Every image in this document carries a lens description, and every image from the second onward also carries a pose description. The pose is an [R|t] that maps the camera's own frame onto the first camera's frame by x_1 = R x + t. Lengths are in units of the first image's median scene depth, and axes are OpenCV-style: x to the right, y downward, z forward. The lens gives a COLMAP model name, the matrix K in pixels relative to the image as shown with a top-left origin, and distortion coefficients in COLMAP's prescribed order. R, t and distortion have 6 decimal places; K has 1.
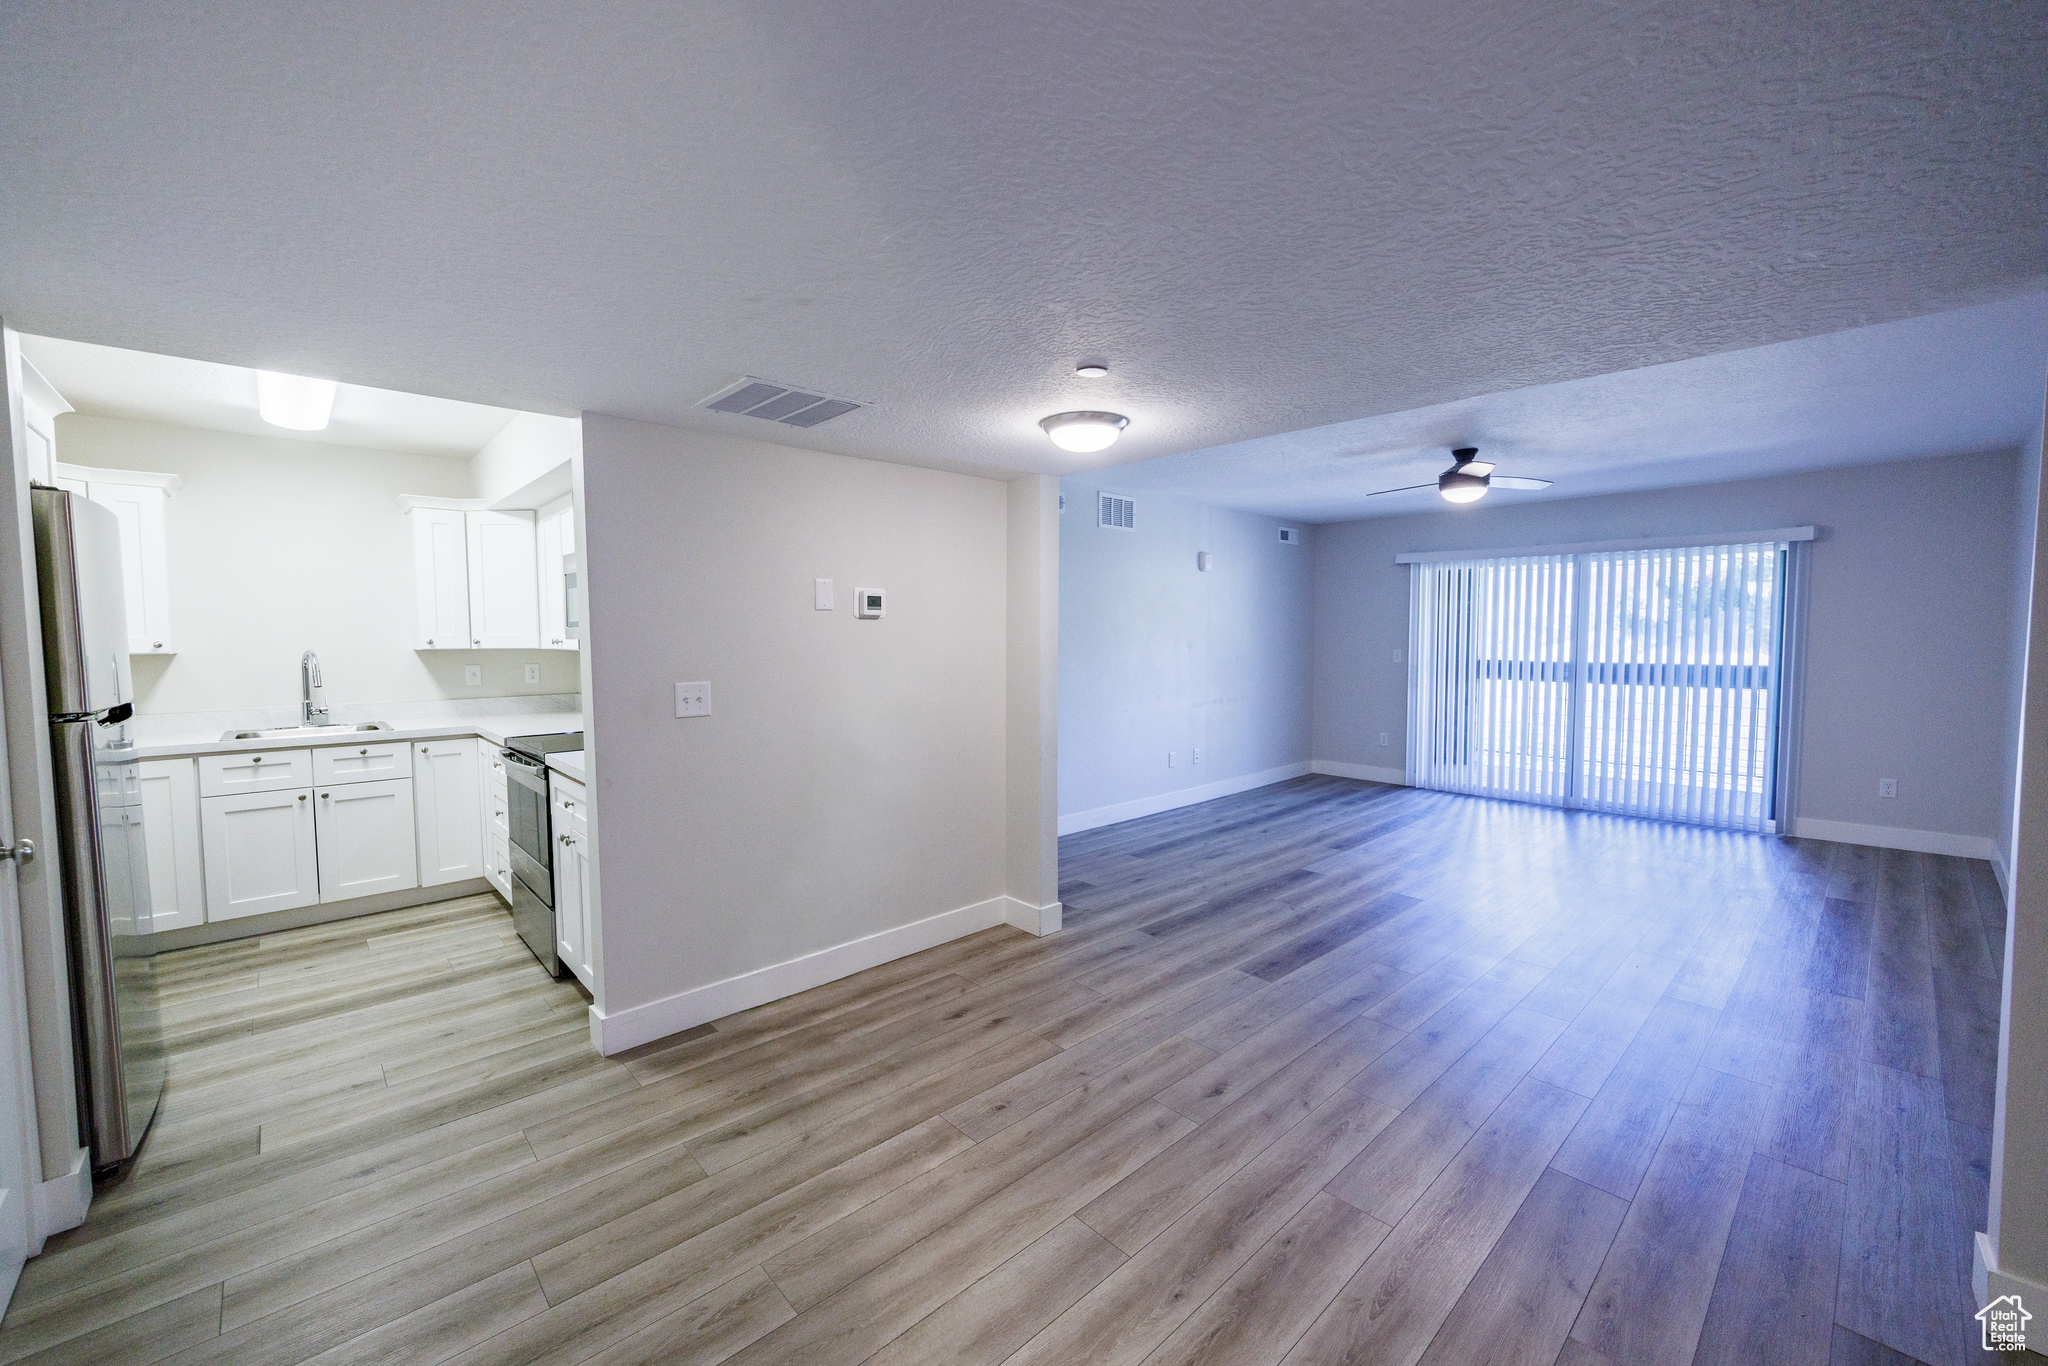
lens RADIAL K [[821.6, 0, 1037.9], [0, 821.6, 680.4], [0, 0, 1]] dist [-0.000249, 0.000443]
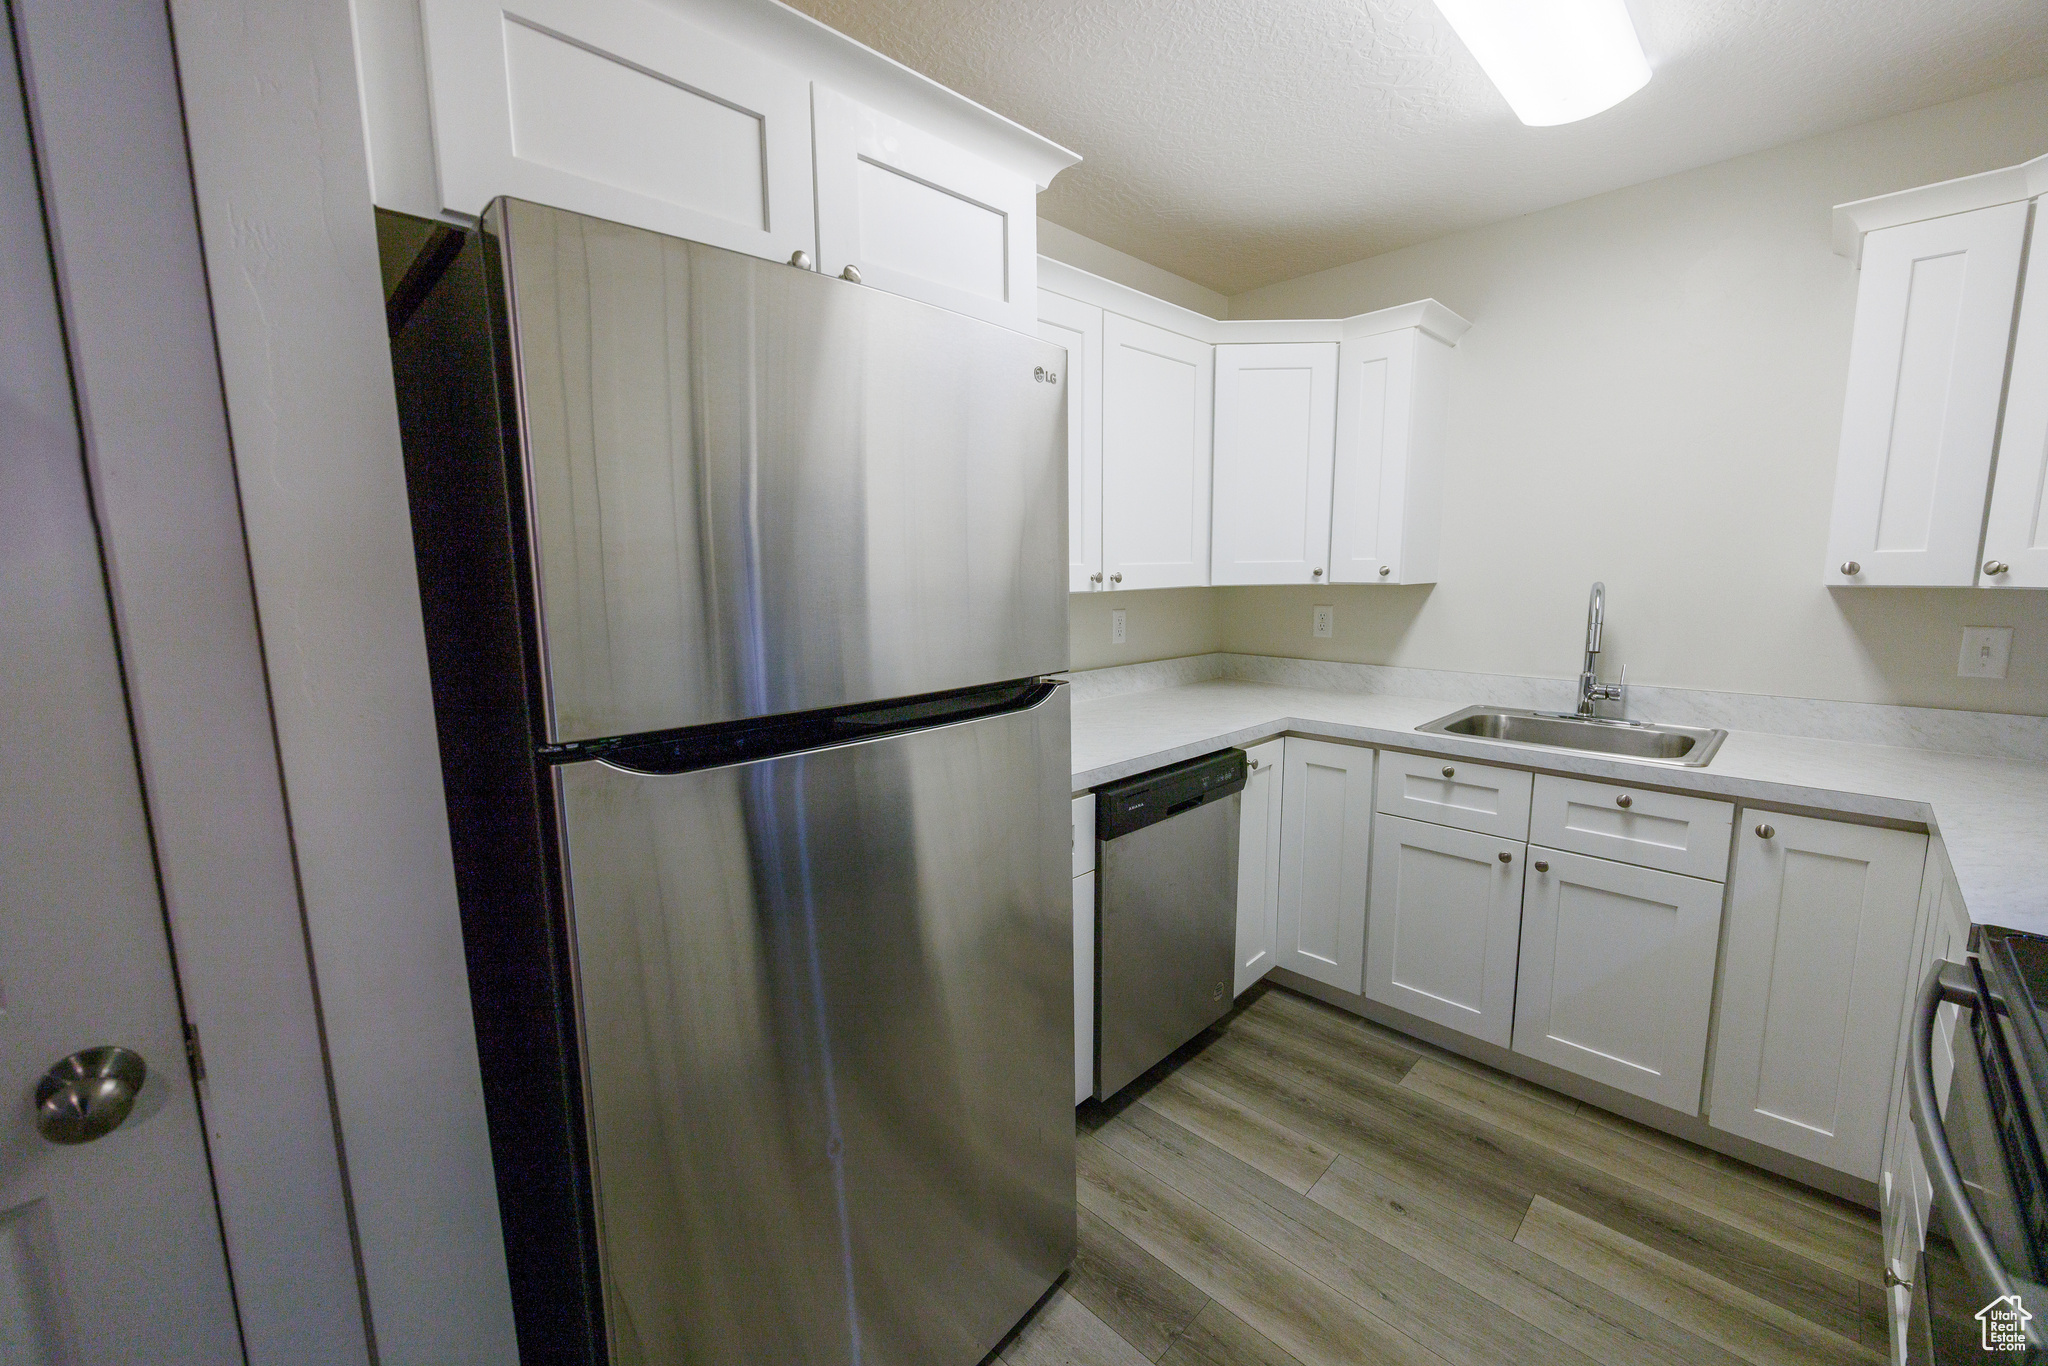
lens RADIAL K [[815.1, 0, 1010.8], [0, 815.1, 684.4], [0, 0, 1]] dist [-0.001757, -0.000230]
pose [[0.032471, 0.147561, -0.988520, -0.384330], [-0.048062, 0.988128, 0.145924, -0.032171], [0.998316, 0.042772, 0.039178, 0.635234]]
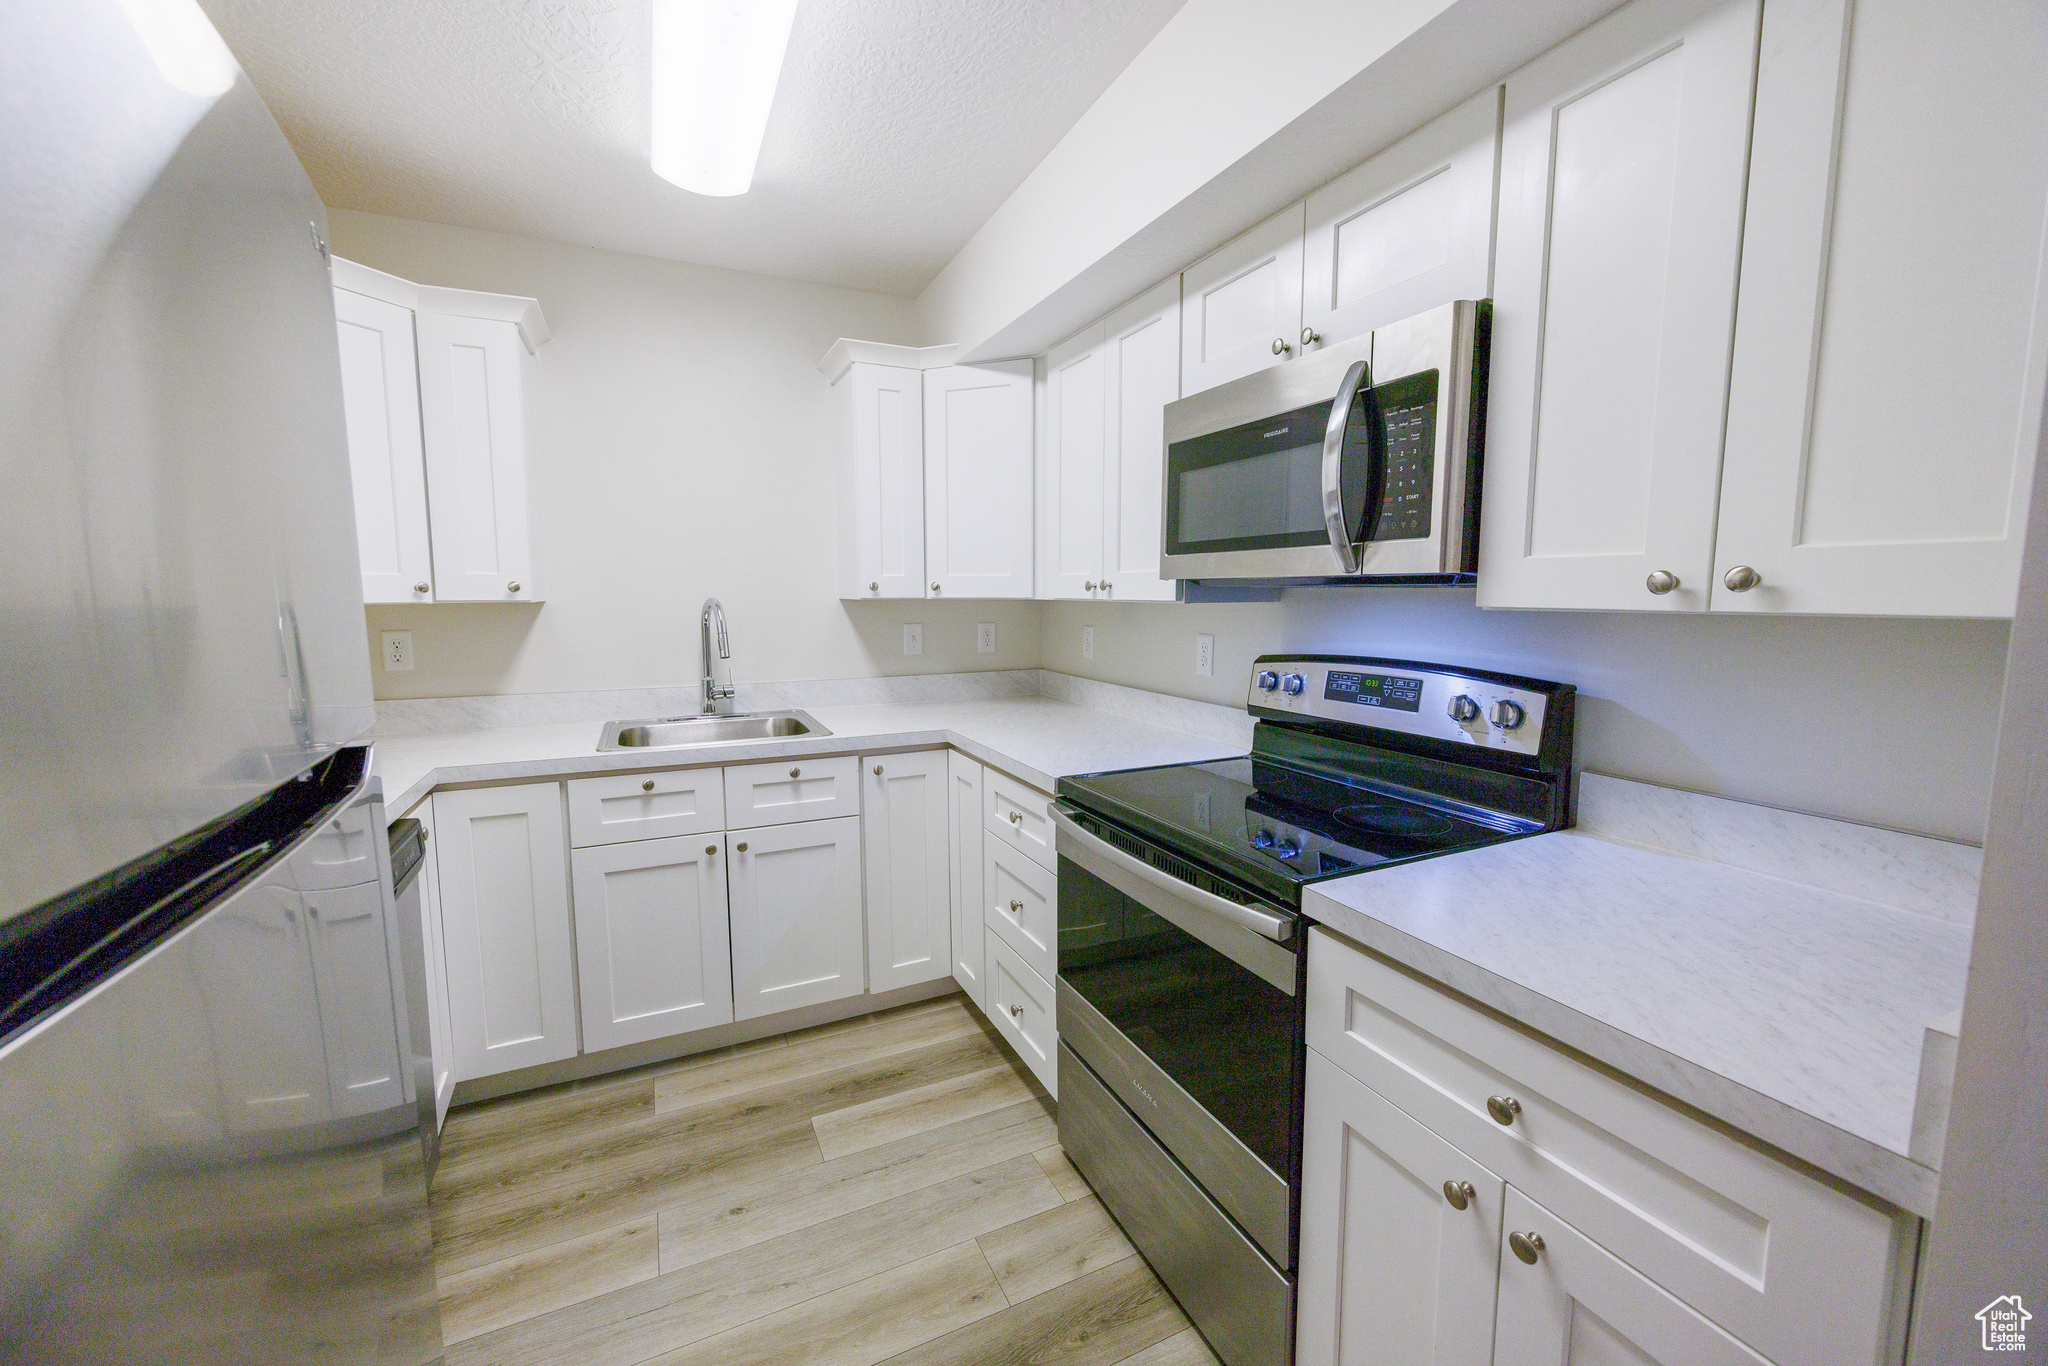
lens RADIAL K [[807.3, 0, 1040.0], [0, 807.3, 680.3], [0, 0, 1]] dist [-0.001054, 0.000248]
pose [[0.957078, 0.035377, -0.287664, -0.498969], [-0.019942, 0.998208, 0.056413, -0.015065], [0.289145, -0.048255, 0.956068, 0.512669]]
